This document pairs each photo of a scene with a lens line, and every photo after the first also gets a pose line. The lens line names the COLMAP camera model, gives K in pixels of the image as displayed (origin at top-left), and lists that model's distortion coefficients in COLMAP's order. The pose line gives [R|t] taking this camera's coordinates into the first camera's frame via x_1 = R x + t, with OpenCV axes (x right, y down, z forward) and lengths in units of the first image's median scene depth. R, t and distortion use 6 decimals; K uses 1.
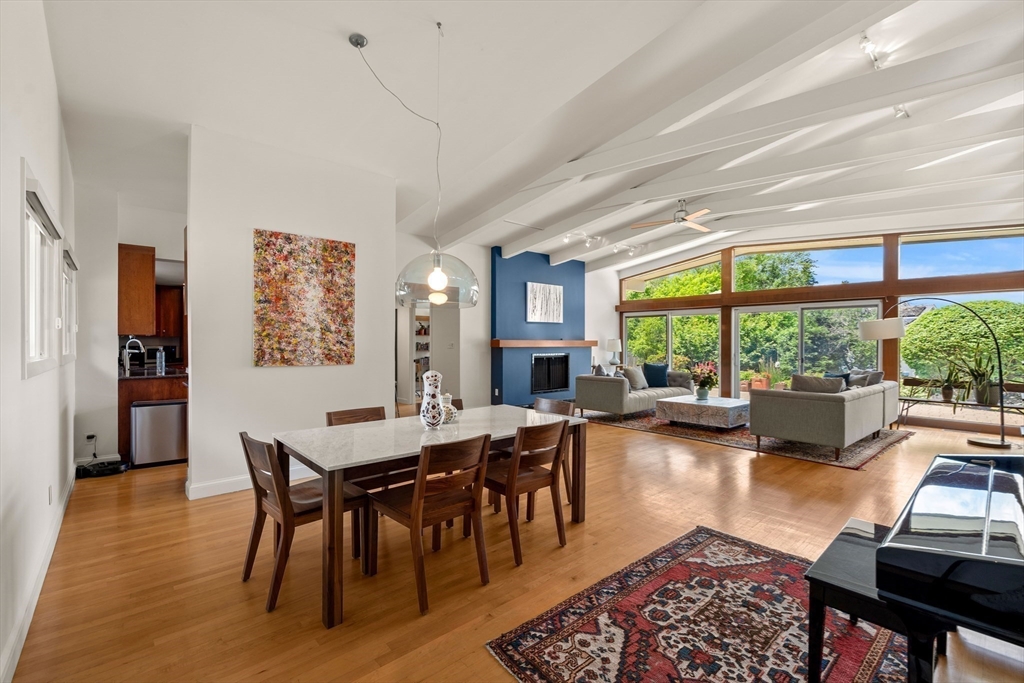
lens RADIAL K [[463.2, 0, 514.0], [0, 463.2, 337.2], [0, 0, 1]] dist [-0.002256, -0.000052]
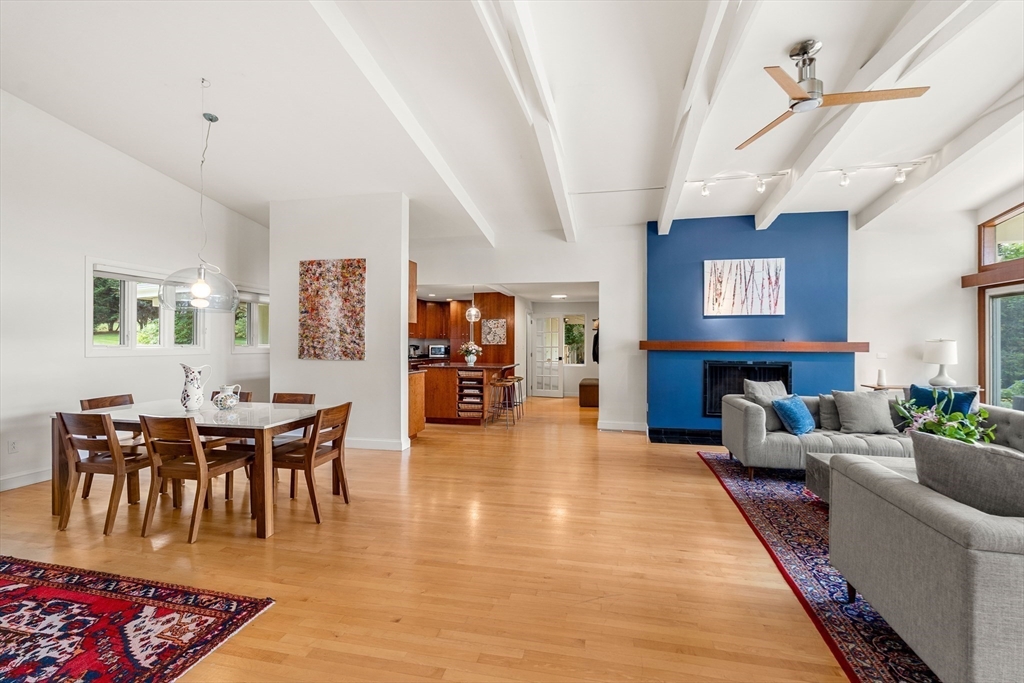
lens RADIAL K [[463.2, 0, 513.4], [0, 463.2, 342.5], [0, 0, 1]] dist [-0.002256, -0.000052]
pose [[0.564453, 0.003224, -0.825459, 0.918024], [0.002734, 0.999980, 0.005775, 0.007261], [0.825461, -0.005517, 0.564433, 0.697978]]
